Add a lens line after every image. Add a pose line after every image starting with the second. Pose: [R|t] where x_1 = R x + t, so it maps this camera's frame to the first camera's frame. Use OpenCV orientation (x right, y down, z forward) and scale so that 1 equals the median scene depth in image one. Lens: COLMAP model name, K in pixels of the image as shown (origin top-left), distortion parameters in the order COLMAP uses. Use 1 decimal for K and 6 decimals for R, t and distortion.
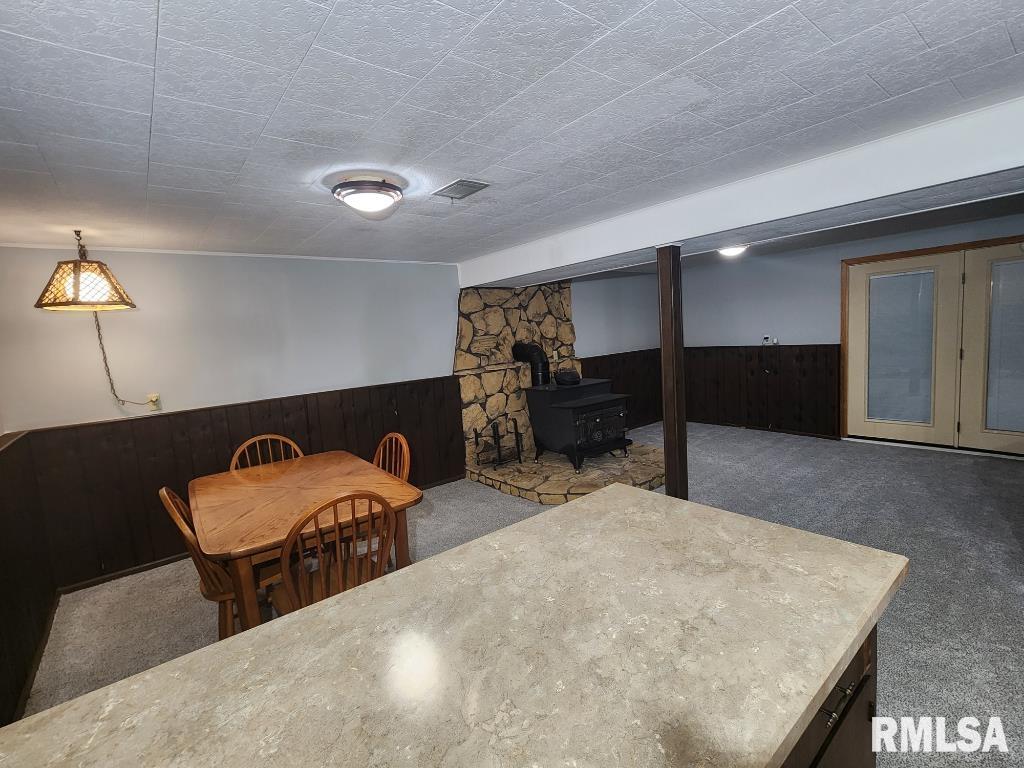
lens RADIAL K [[465.4, 0, 505.9], [0, 465.4, 379.3], [0, 0, 1]] dist [0.009290, -0.000488]
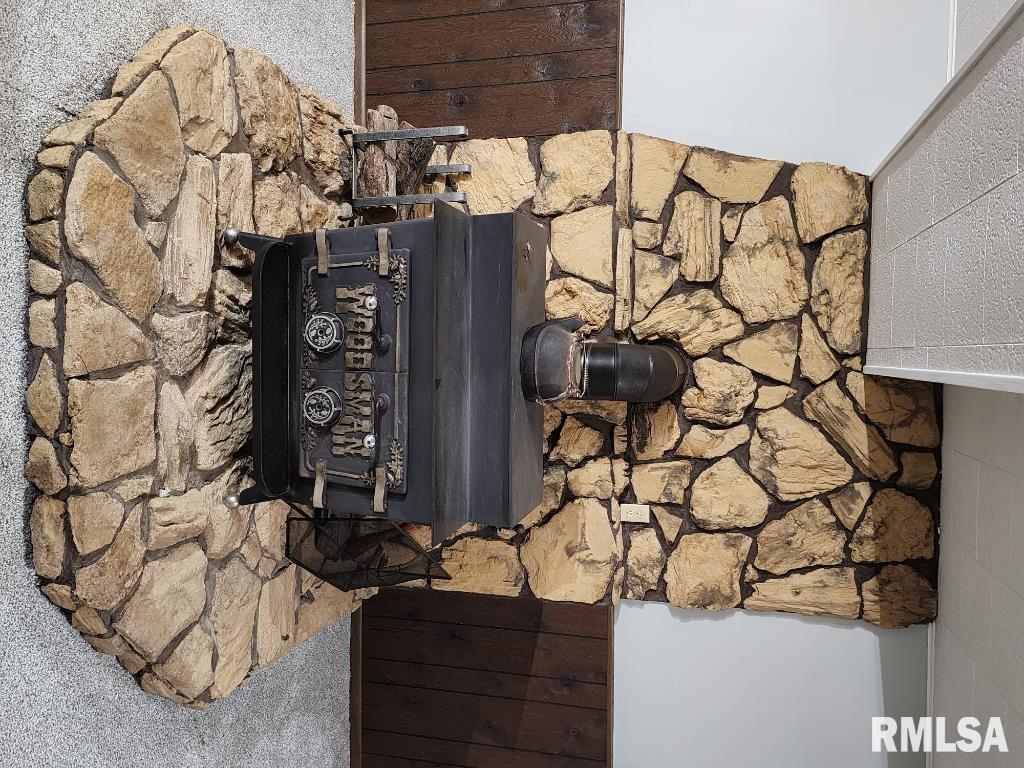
lens RADIAL K [[802.6, 0, 508.9], [0, 802.6, 387.9], [0, 0, 1]] dist [0.041712, -0.000040]
pose [[-0.232975, 0.802947, -0.548634, 0.414395], [-0.967689, -0.135463, 0.212670, -0.084382], [0.096443, 0.580453, 0.808562, 0.568781]]
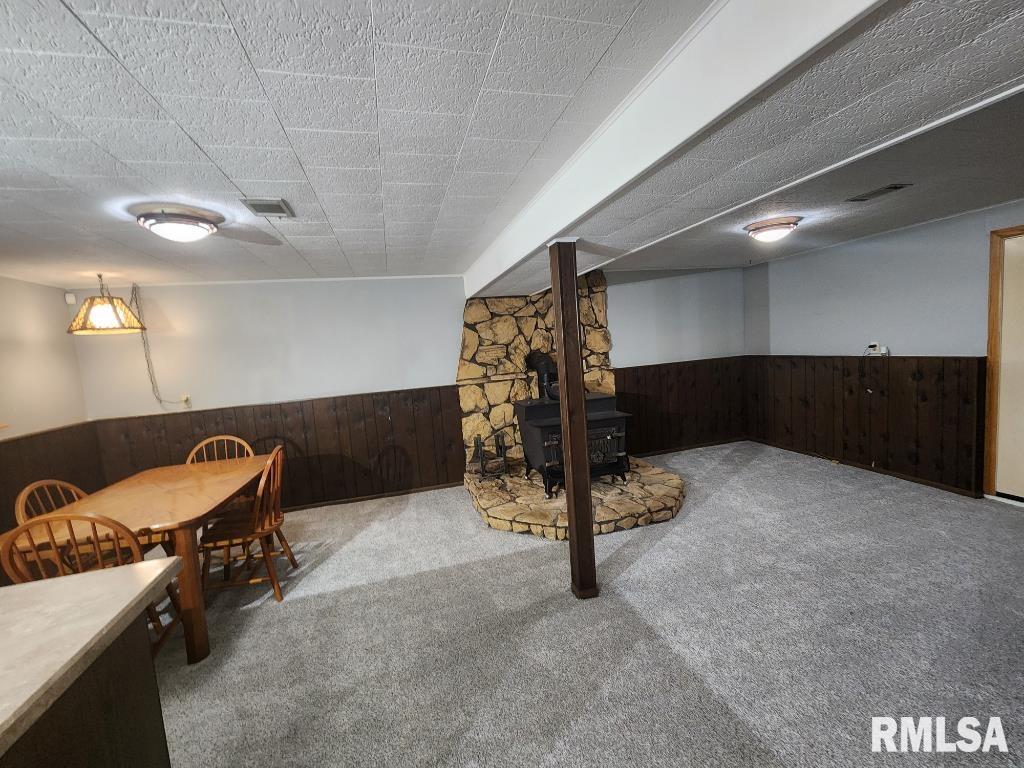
lens RADIAL K [[419.4, 0, 509.1], [0, 419.4, 383.4], [0, 0, 1]] dist [-0.000043, 0.000624]
pose [[0.919978, 0.036099, -0.390303, 0.346240], [-0.027047, 0.999223, 0.028665, -0.039216], [0.391035, -0.015815, 0.920240, 0.186935]]
